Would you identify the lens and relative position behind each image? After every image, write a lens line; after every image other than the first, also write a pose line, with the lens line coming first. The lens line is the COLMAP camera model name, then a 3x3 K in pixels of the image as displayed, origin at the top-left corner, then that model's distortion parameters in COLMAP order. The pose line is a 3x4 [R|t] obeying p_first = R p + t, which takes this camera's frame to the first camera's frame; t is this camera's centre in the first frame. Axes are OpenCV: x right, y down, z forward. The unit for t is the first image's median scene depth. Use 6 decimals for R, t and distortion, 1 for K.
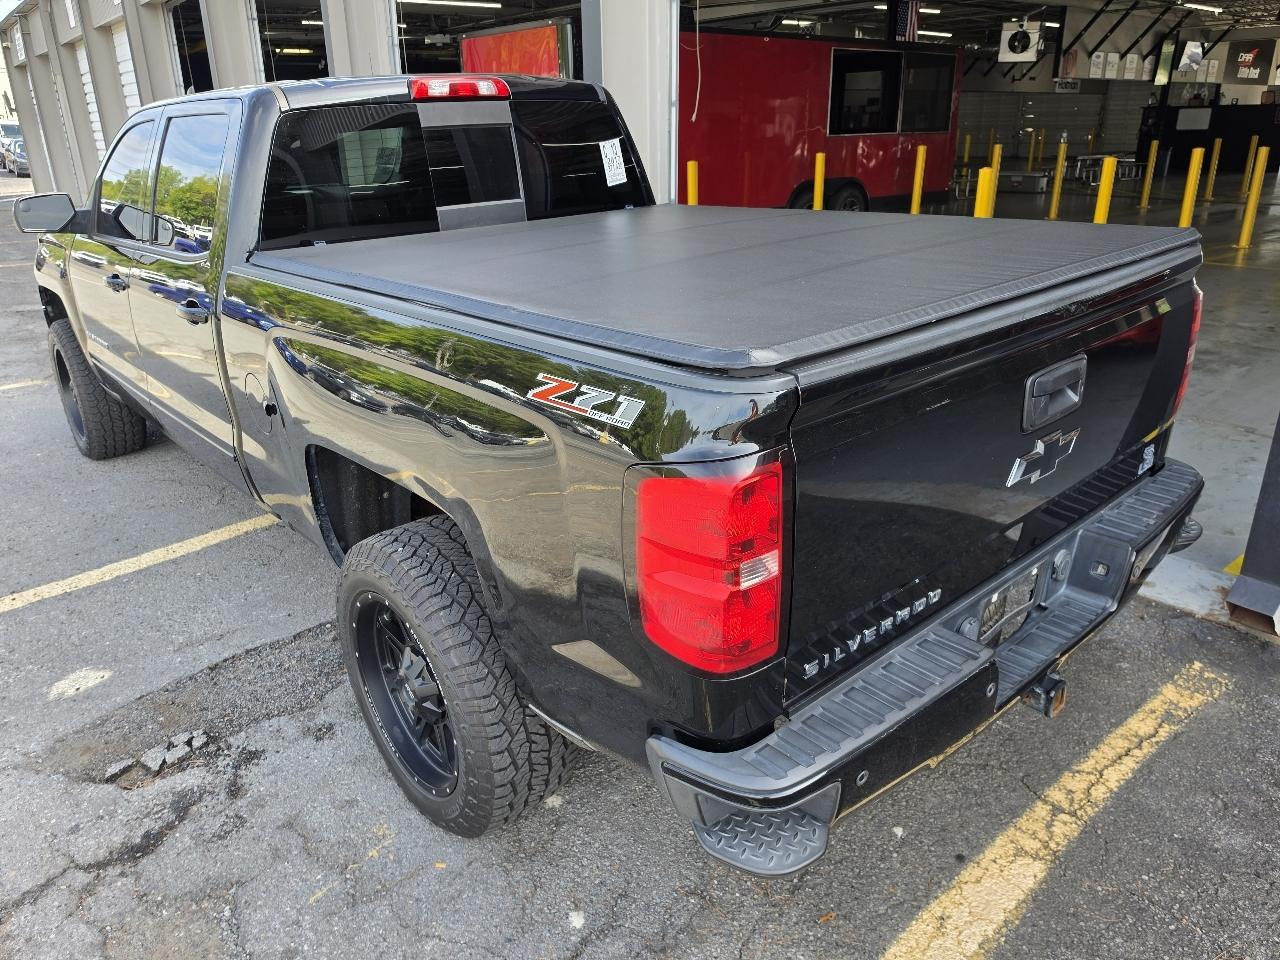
lens RADIAL K [[892.6, 0, 650.0], [0, 892.6, 486.4], [0, 0, 1]] dist [0.016336, -0.019229]
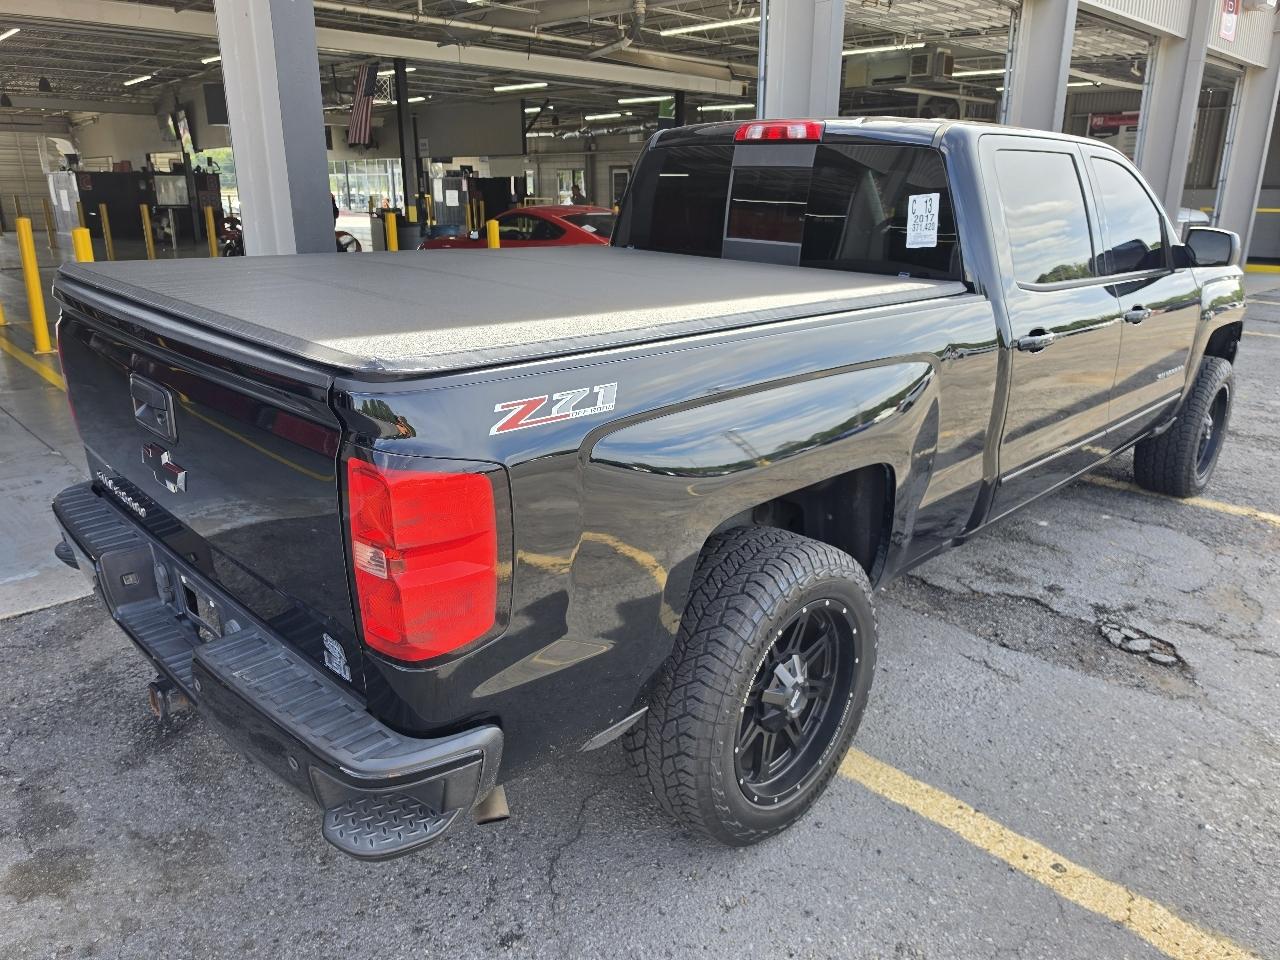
lens RADIAL K [[892.6, 0, 653.4], [0, 892.6, 474.9], [0, 0, 1]] dist [0.016336, -0.019229]
pose [[-0.081527, -0.289337, 0.953749, -1.704686], [0.367082, 0.880949, 0.298630, -0.570352], [-0.926609, 0.374451, 0.034389, 1.560085]]
